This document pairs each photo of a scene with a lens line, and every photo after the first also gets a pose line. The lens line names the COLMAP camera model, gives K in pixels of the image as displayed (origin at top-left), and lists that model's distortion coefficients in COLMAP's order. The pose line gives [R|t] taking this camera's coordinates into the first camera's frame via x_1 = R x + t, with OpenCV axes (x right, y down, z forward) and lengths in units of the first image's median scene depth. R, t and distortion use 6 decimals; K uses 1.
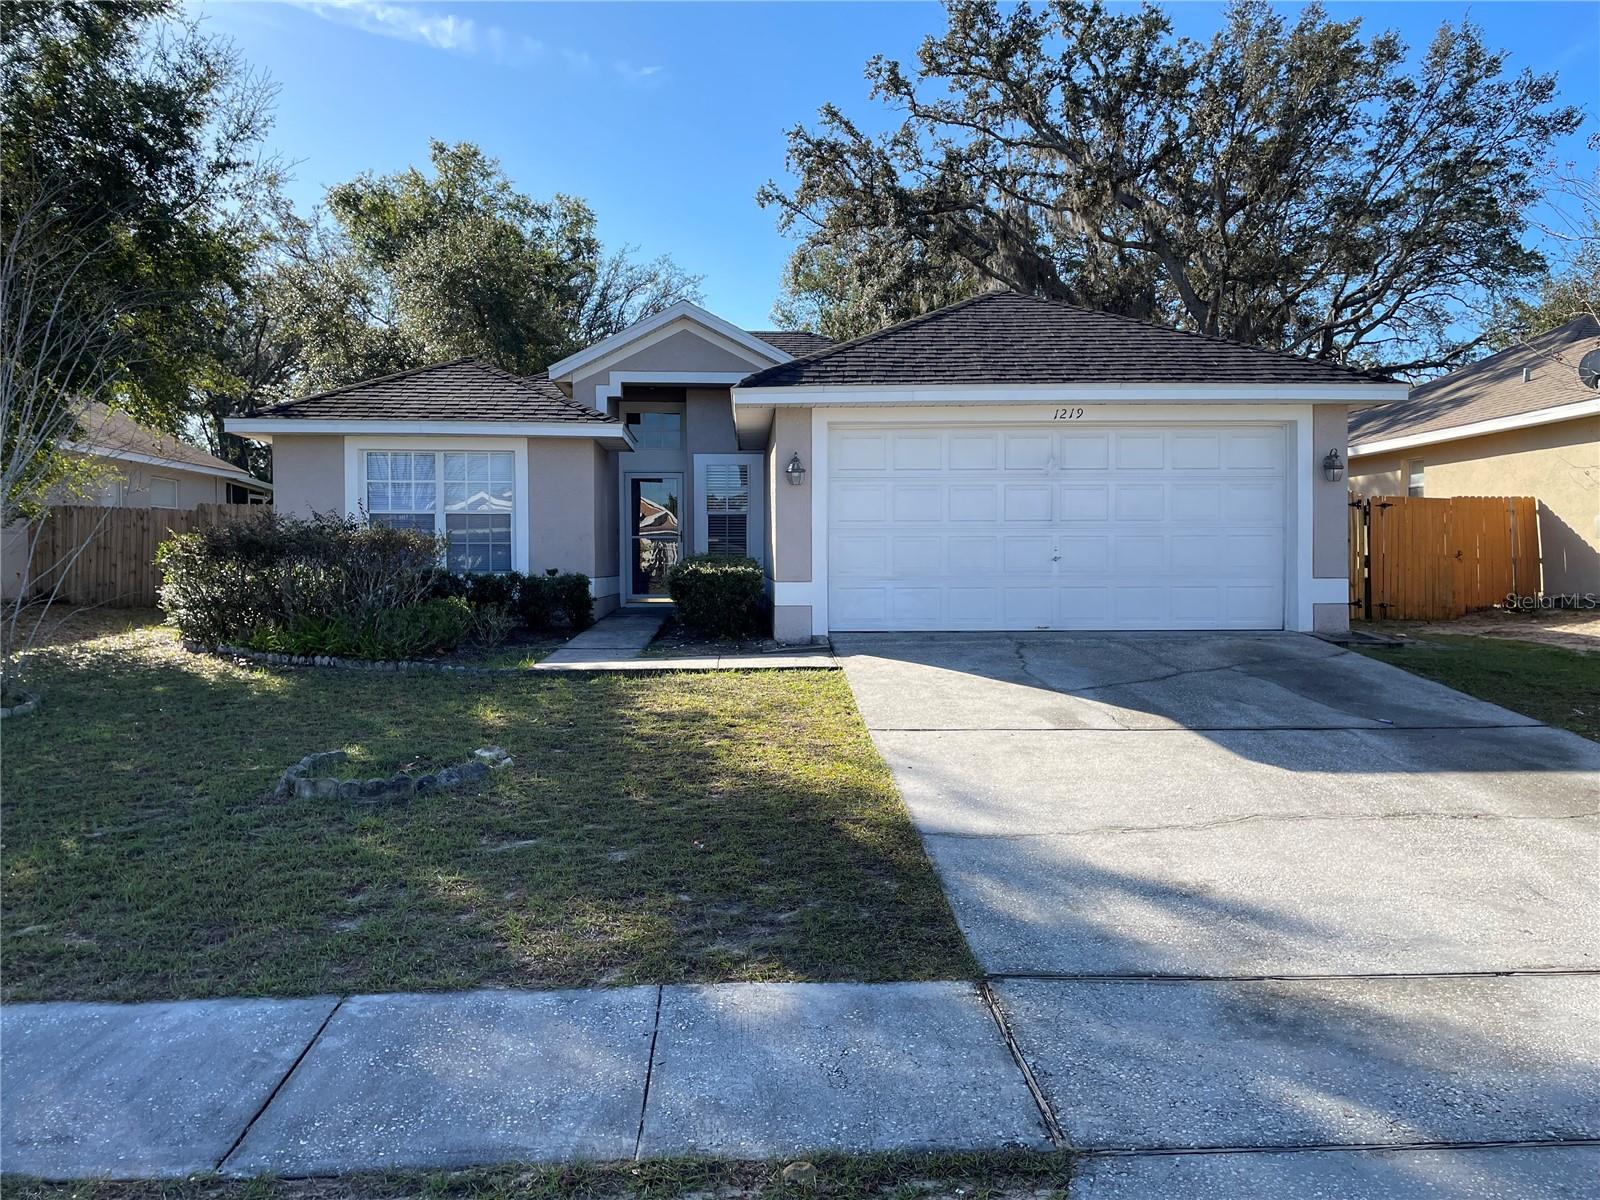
lens RADIAL K [[1221.5, 0, 808.2], [0, 1221.5, 590.6], [0, 0, 1]] dist [0.064472, -0.067381]
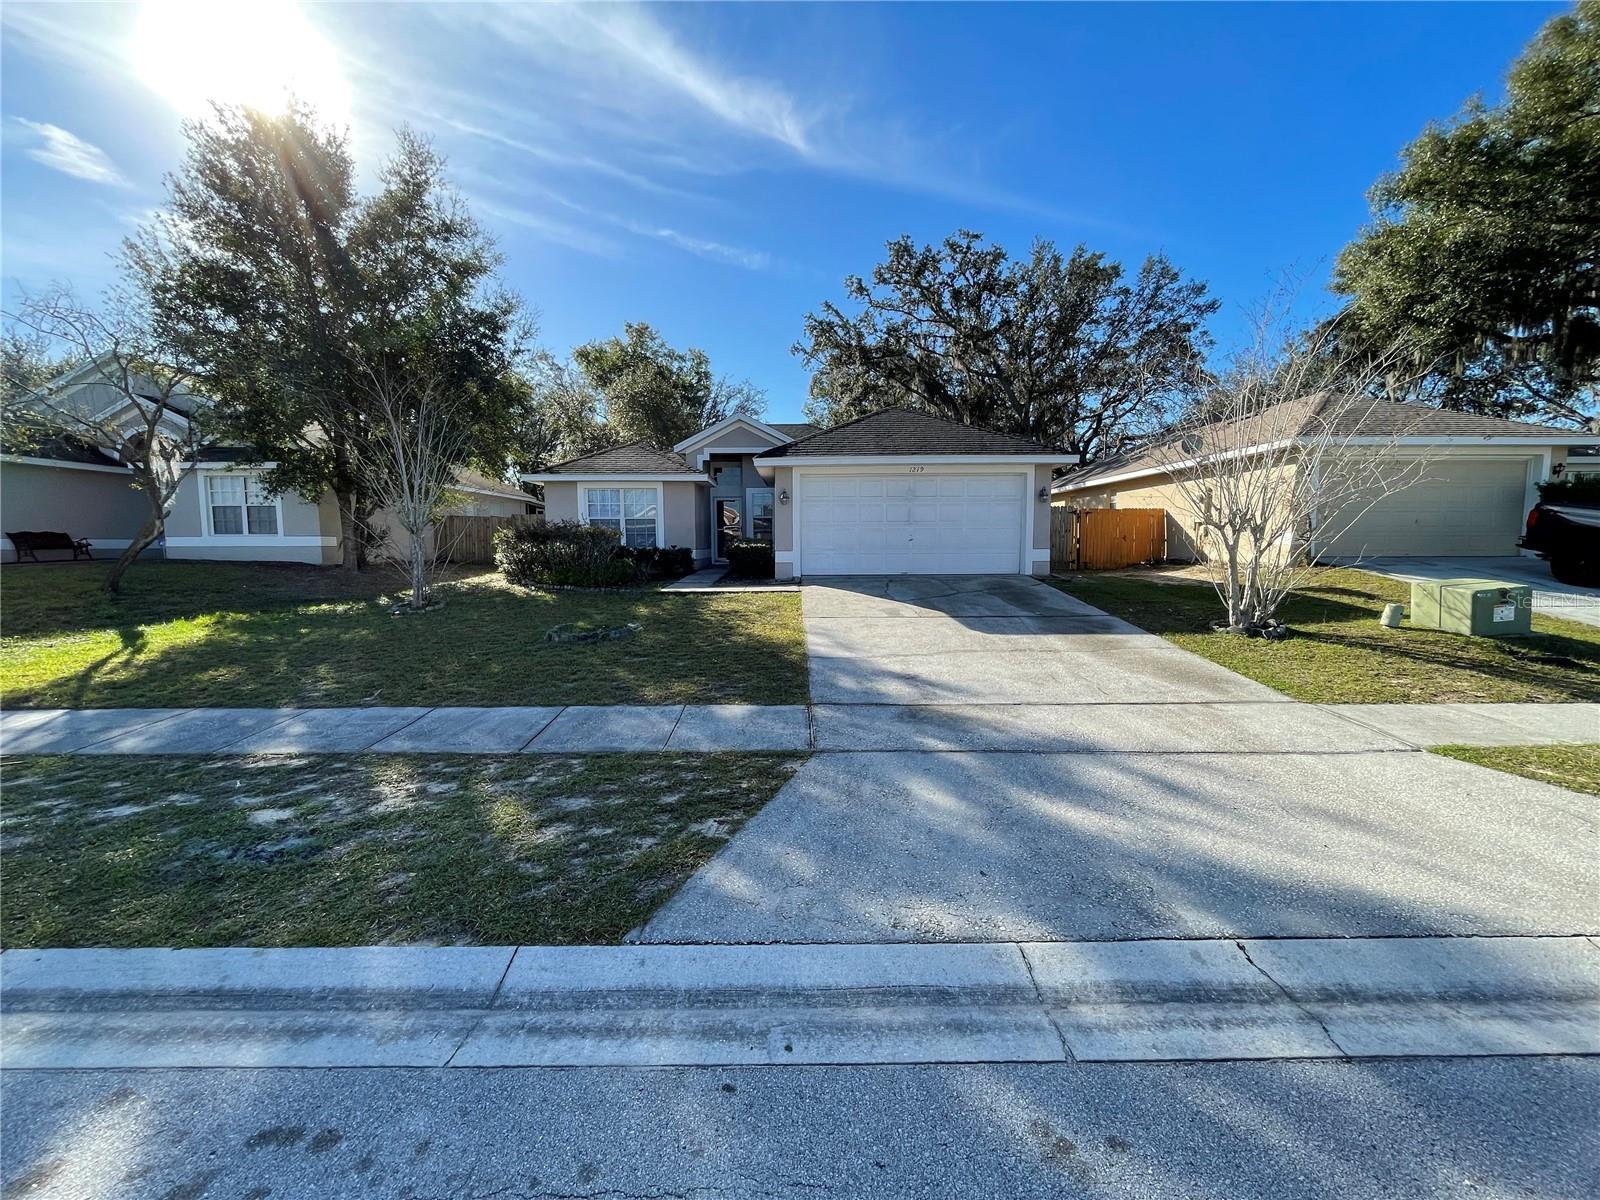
lens RADIAL K [[647.5, 0, 800.4], [0, 647.5, 612.1], [0, 0, 1]] dist [-0.001372, -0.000535]
pose [[0.998948, 0.002669, -0.045781, 0.054003], [0.001222, 0.996401, 0.084762, 0.002679], [0.045842, -0.084728, 0.995349, -0.097768]]
